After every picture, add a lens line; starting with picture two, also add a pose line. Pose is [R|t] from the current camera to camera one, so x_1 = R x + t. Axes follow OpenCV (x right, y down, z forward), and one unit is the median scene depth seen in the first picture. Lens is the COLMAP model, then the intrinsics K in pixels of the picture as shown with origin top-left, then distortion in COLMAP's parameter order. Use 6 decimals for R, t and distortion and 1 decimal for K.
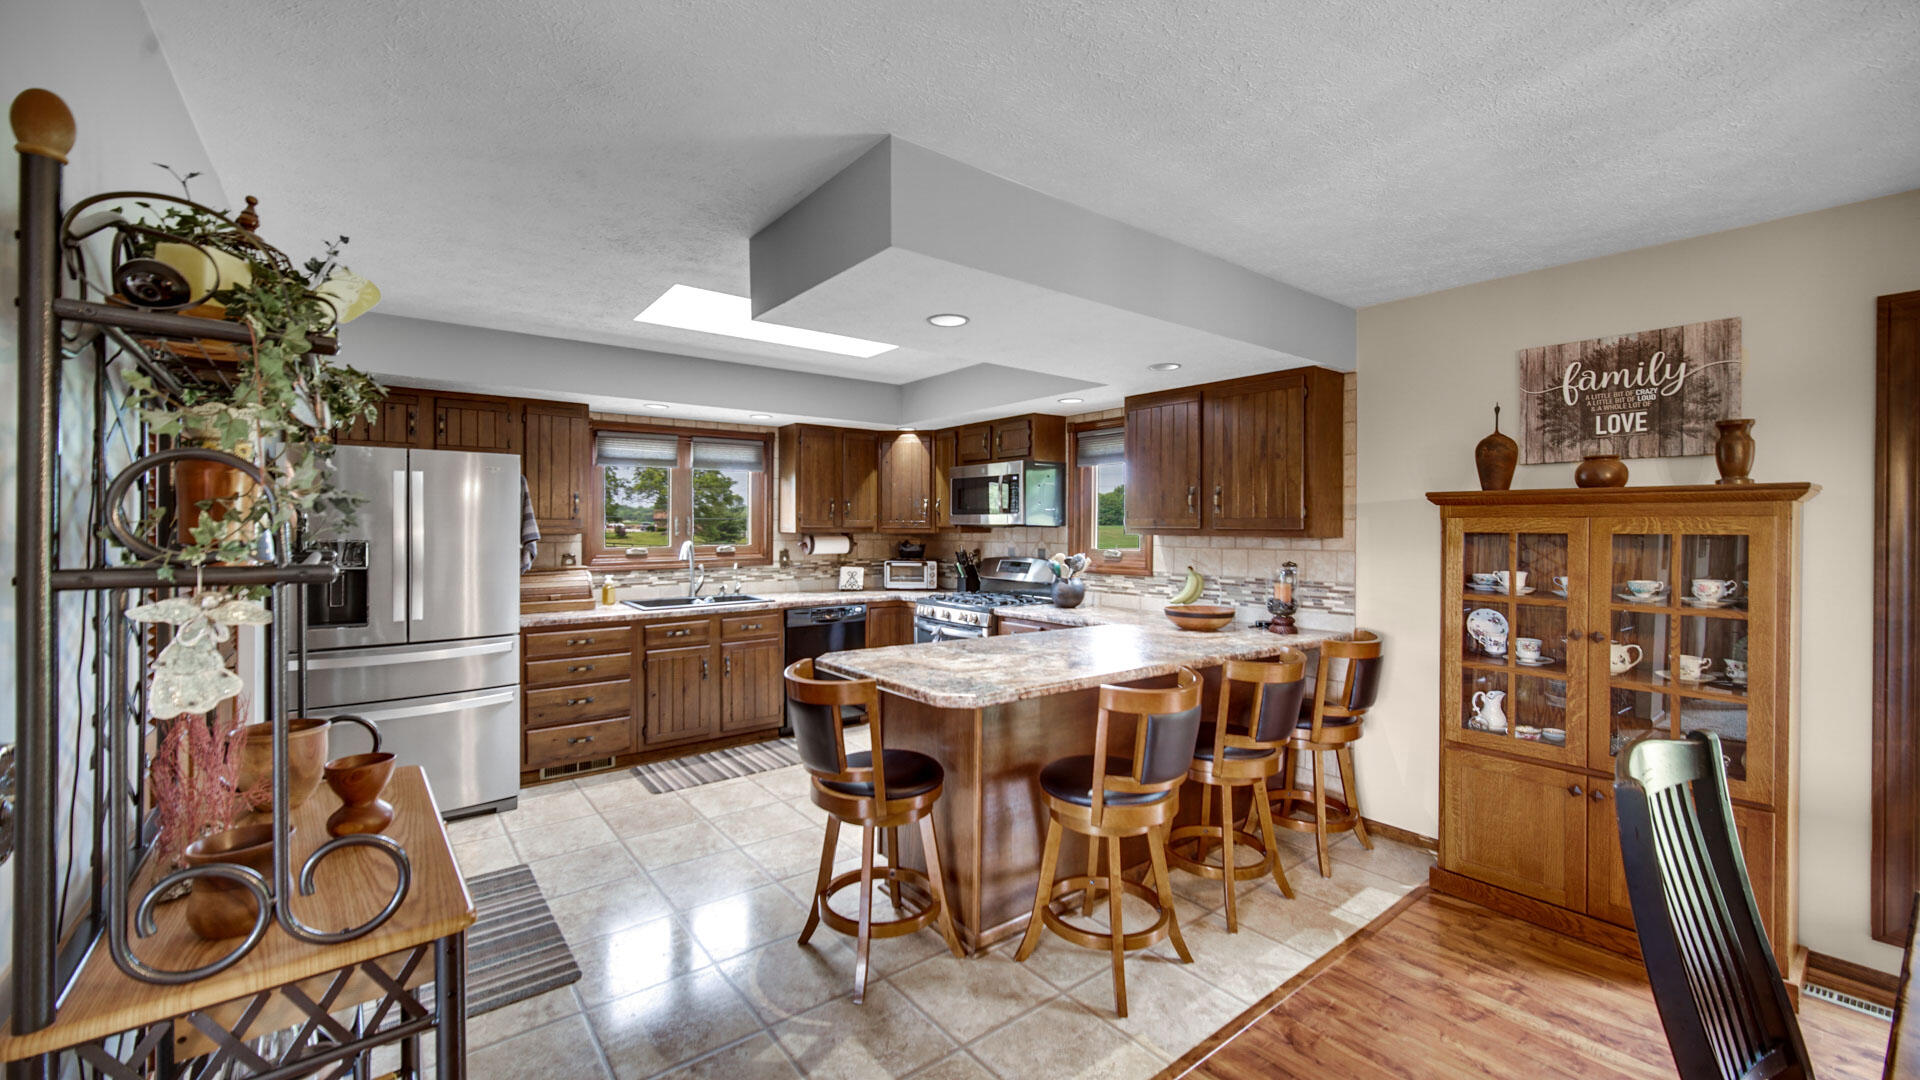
lens RADIAL K [[761.4, 0, 929.9], [0, 761.4, 527.6], [0, 0, 1]] dist [-0.002211, -0.000149]
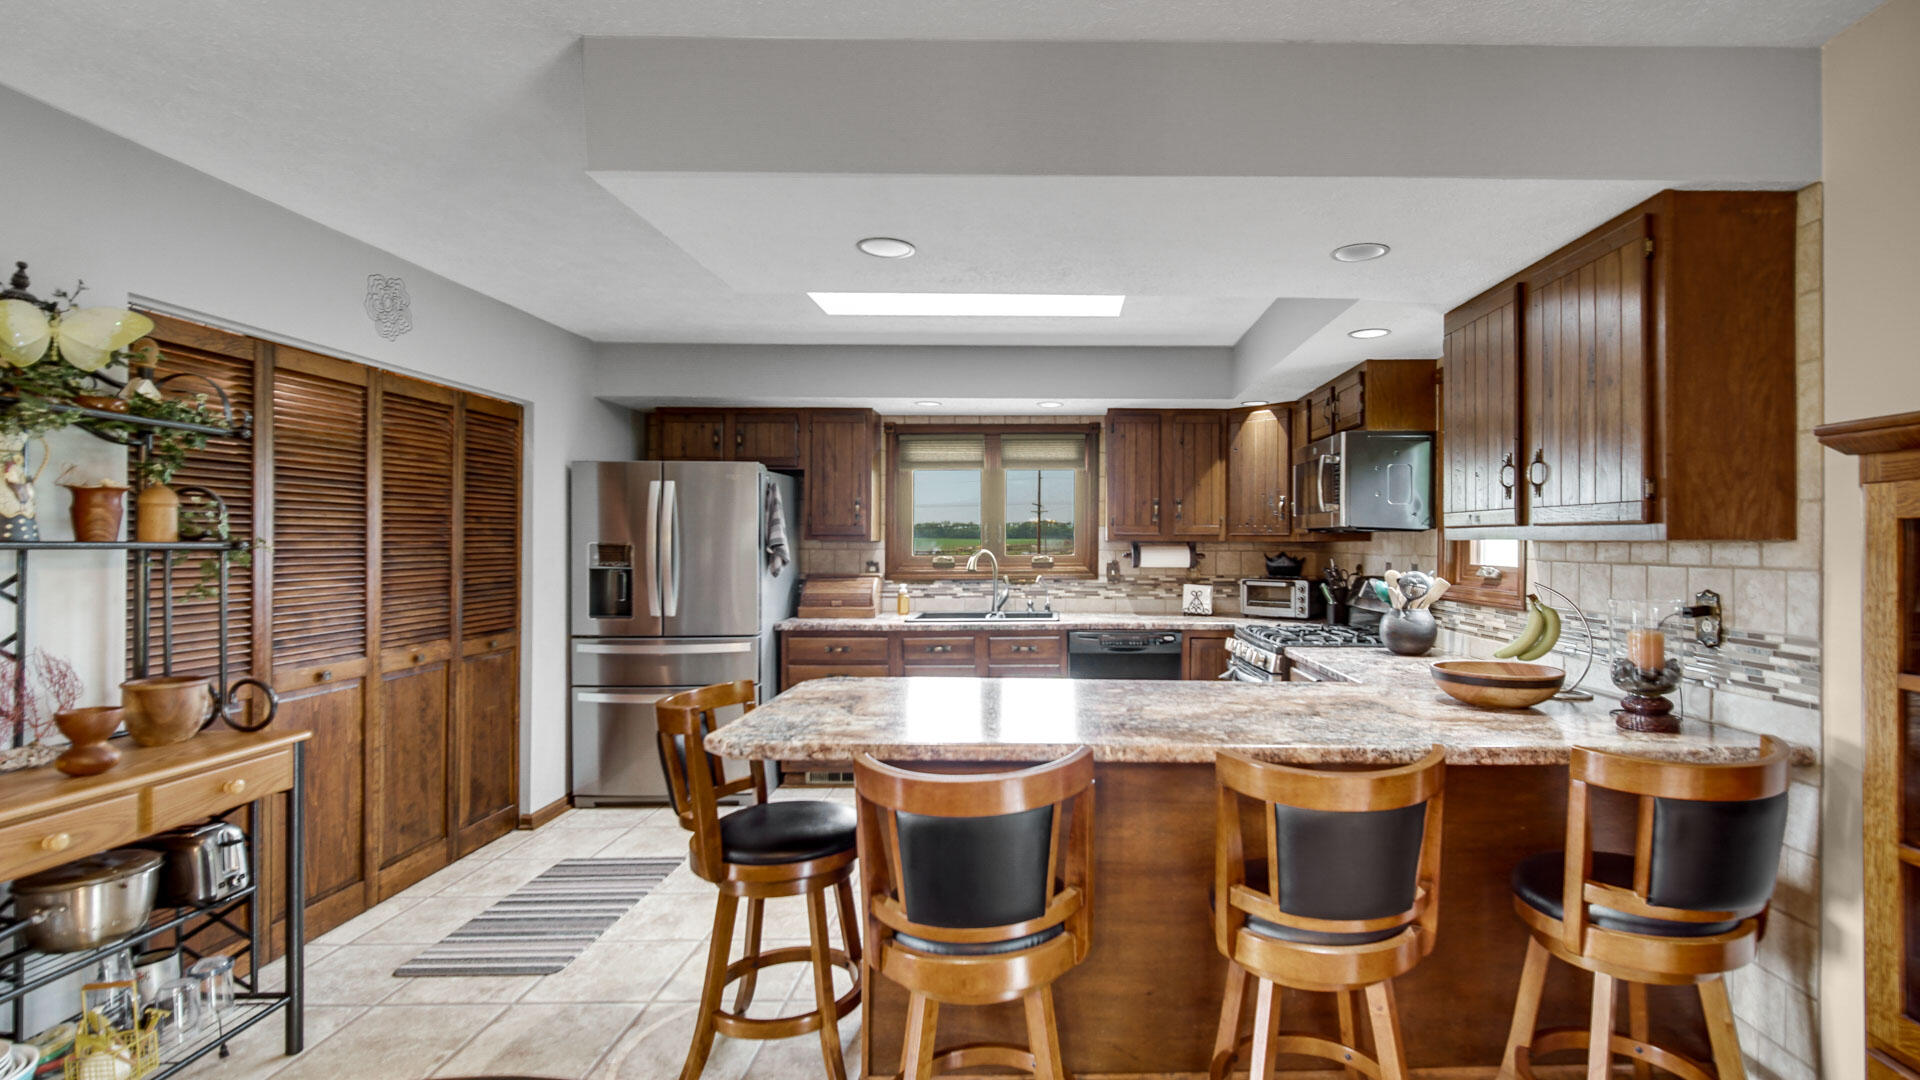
lens RADIAL K [[870.9, 0, 1032.8], [0, 870.9, 534.7], [0, 0, 1]] dist [-0.000517, -0.000185]
pose [[0.798681, -0.005697, -0.601727, 0.377487], [-0.001169, 0.999939, -0.011019, 0.012256], [0.601753, 0.009505, 0.798626, 0.221765]]
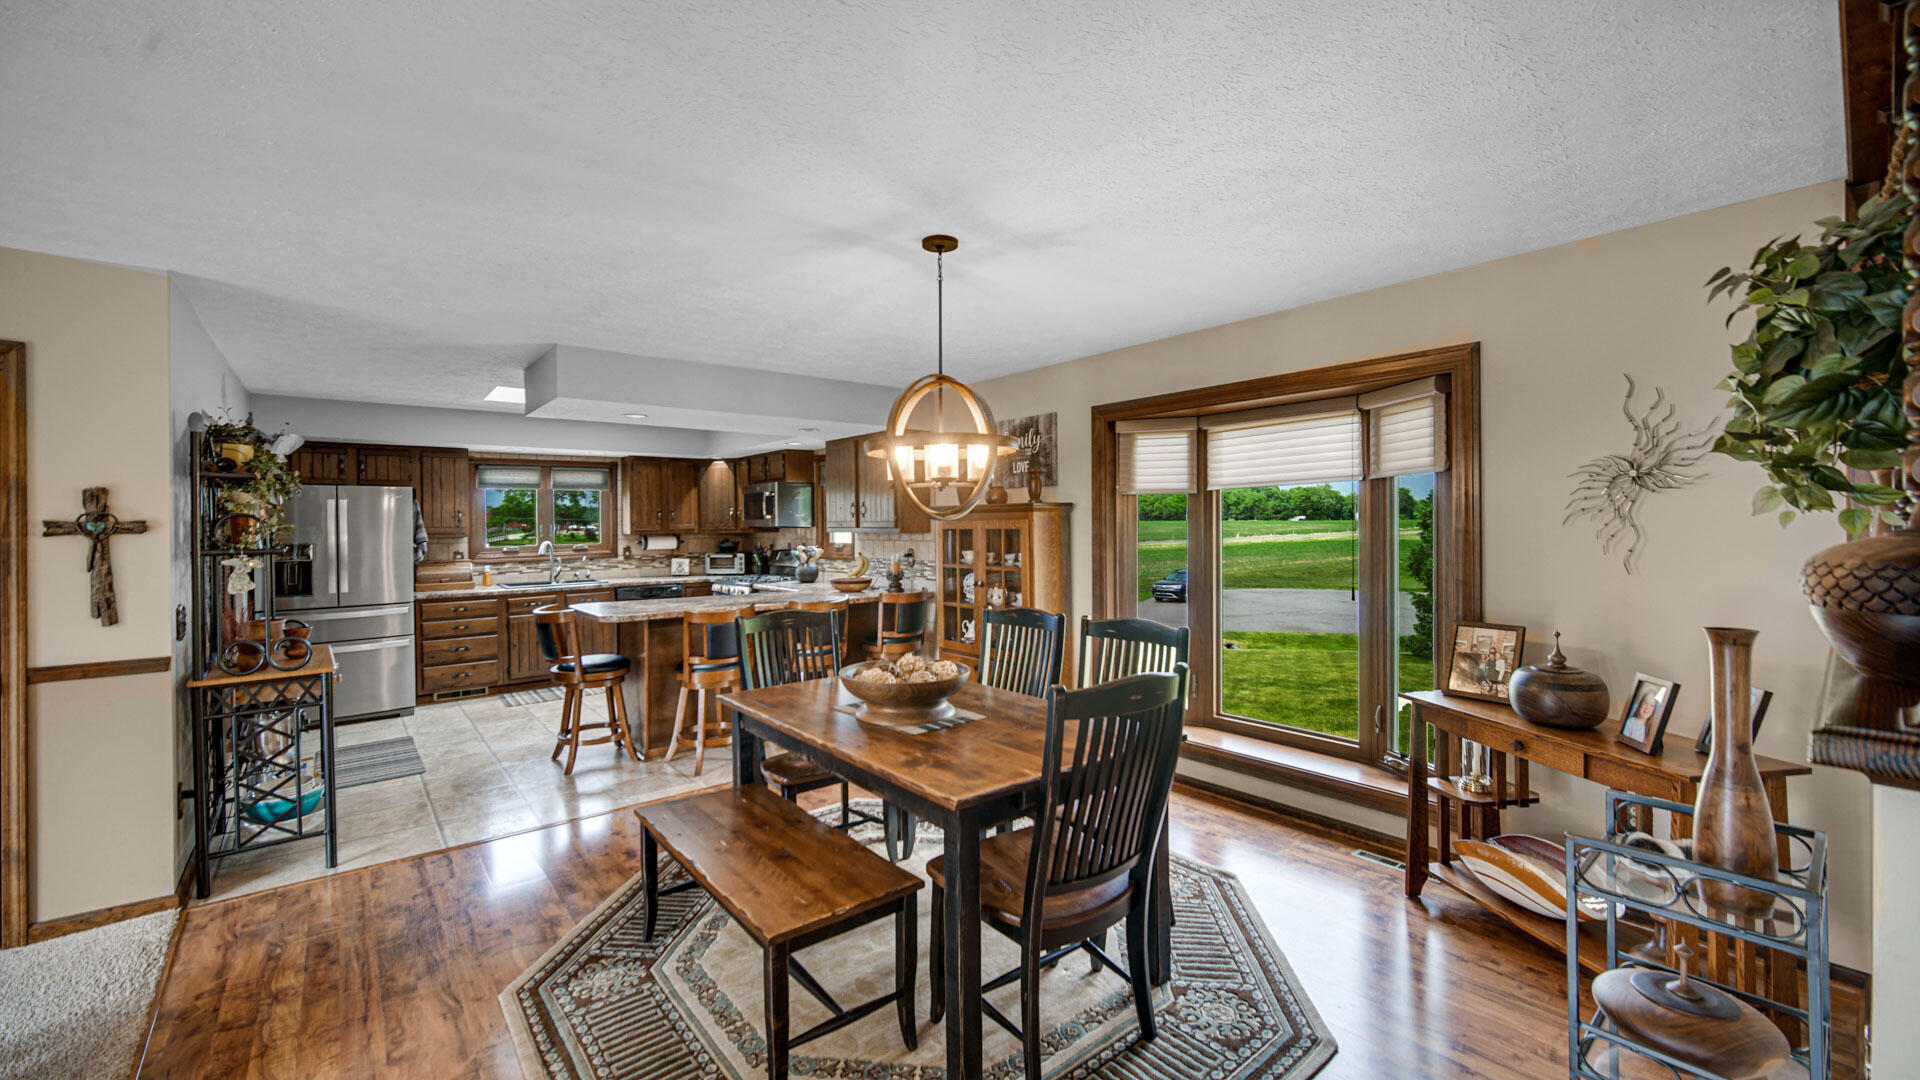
lens RADIAL K [[761.4, 0, 929.9], [0, 761.4, 527.6], [0, 0, 1]] dist [-0.002211, -0.000149]
pose [[0.999484, -0.014471, 0.028685, 0.382066], [0.014390, 0.999892, 0.003035, -0.001934], [-0.028726, -0.002621, 0.999584, -0.471443]]
